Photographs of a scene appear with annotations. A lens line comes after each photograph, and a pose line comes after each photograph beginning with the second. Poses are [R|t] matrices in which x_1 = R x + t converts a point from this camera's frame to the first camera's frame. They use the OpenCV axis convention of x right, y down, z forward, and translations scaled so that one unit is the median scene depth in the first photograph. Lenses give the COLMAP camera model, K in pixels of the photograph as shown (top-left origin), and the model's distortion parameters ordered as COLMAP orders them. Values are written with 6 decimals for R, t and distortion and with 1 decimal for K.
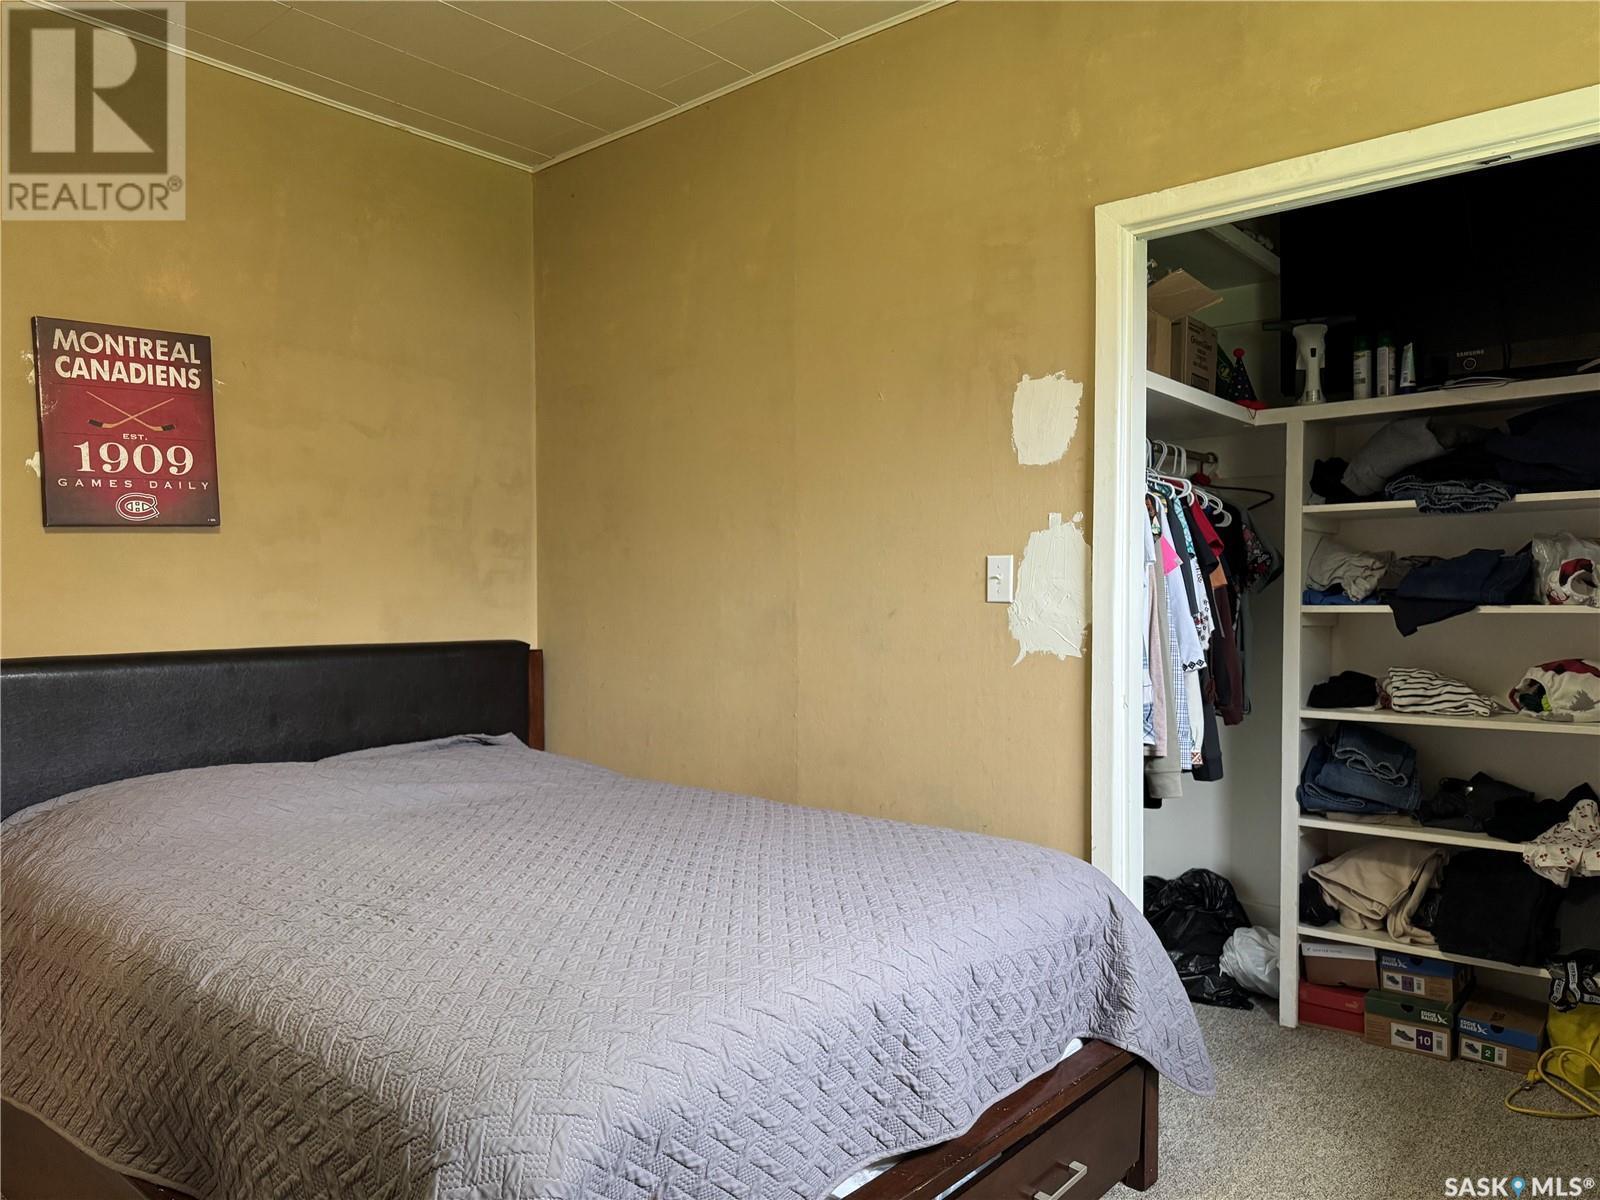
lens RADIAL K [[1129.1, 0, 796.4], [0, 1129.1, 596.8], [0, 0, 1]] dist [0.087035, -0.121020]
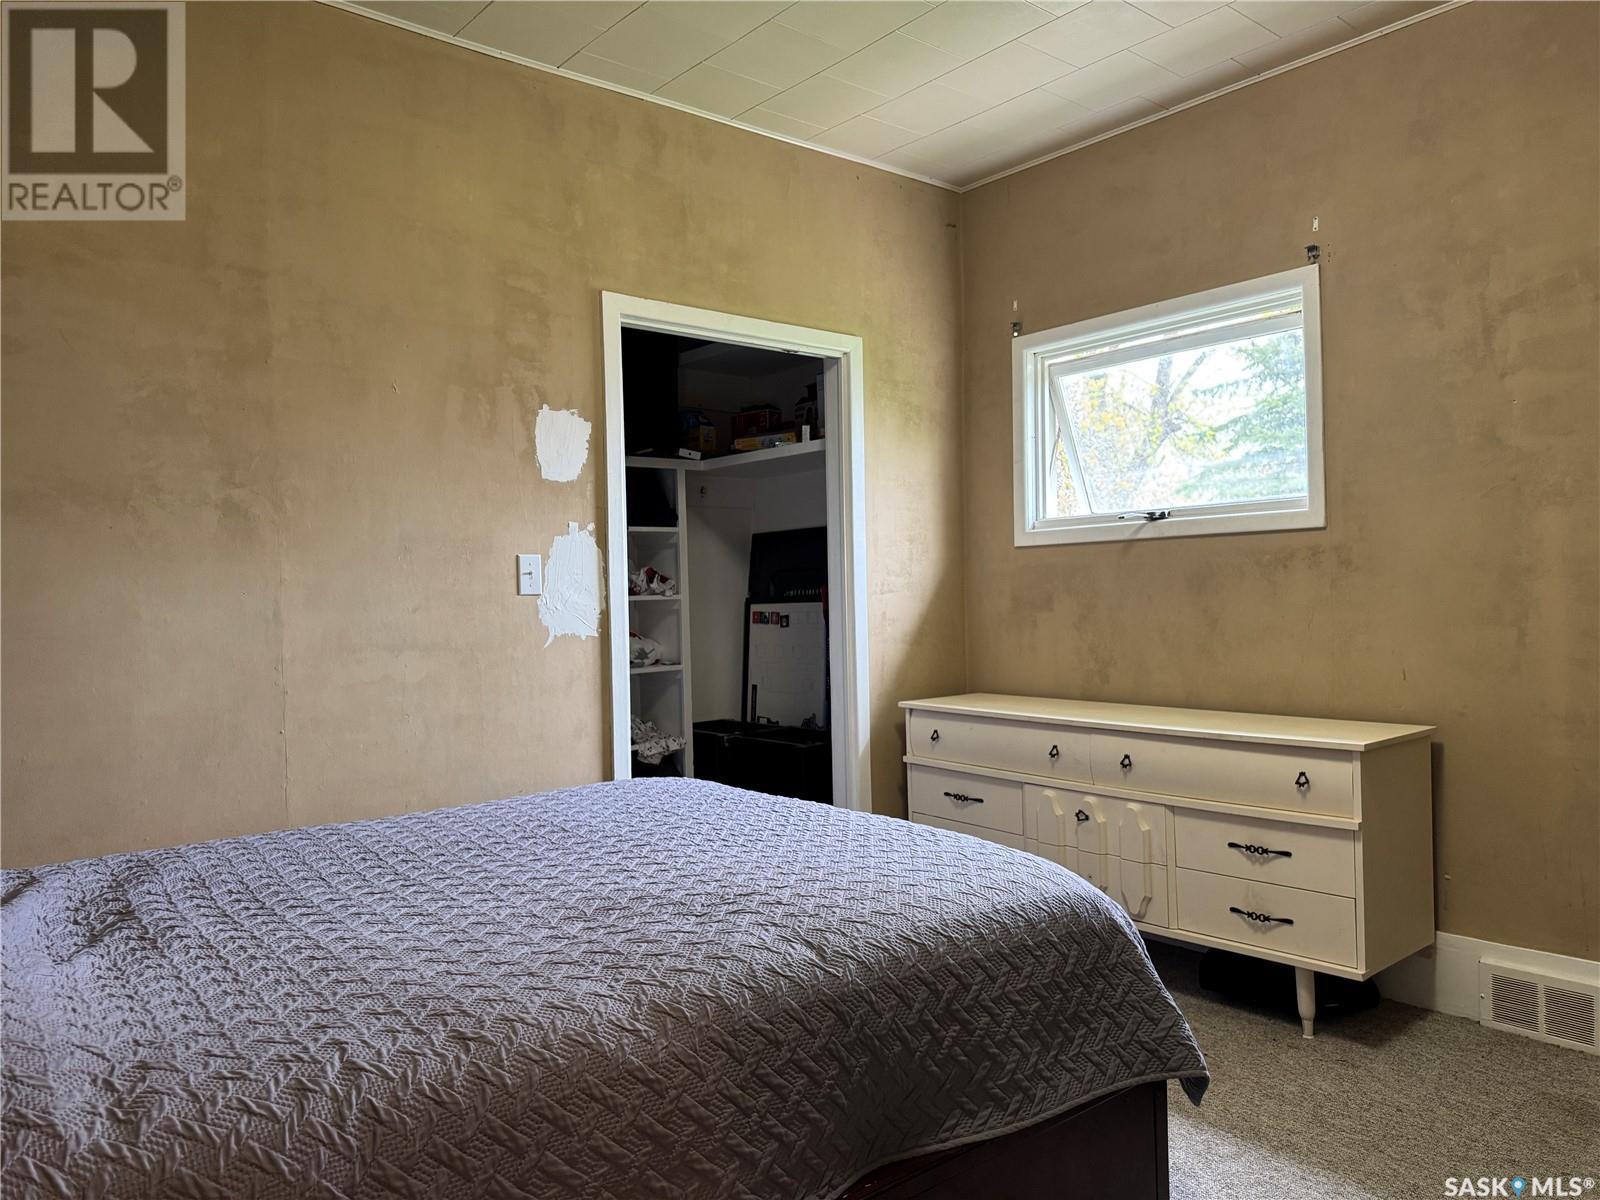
lens RADIAL K [[1129.1, 0, 796.4], [0, 1129.1, 596.8], [0, 0, 1]] dist [0.087035, -0.121020]
pose [[0.159894, -0.007223, 0.987108, -0.940158], [0.021537, 0.999761, 0.003827, 0.008391], [-0.986899, 0.020648, 0.160011, 0.550092]]
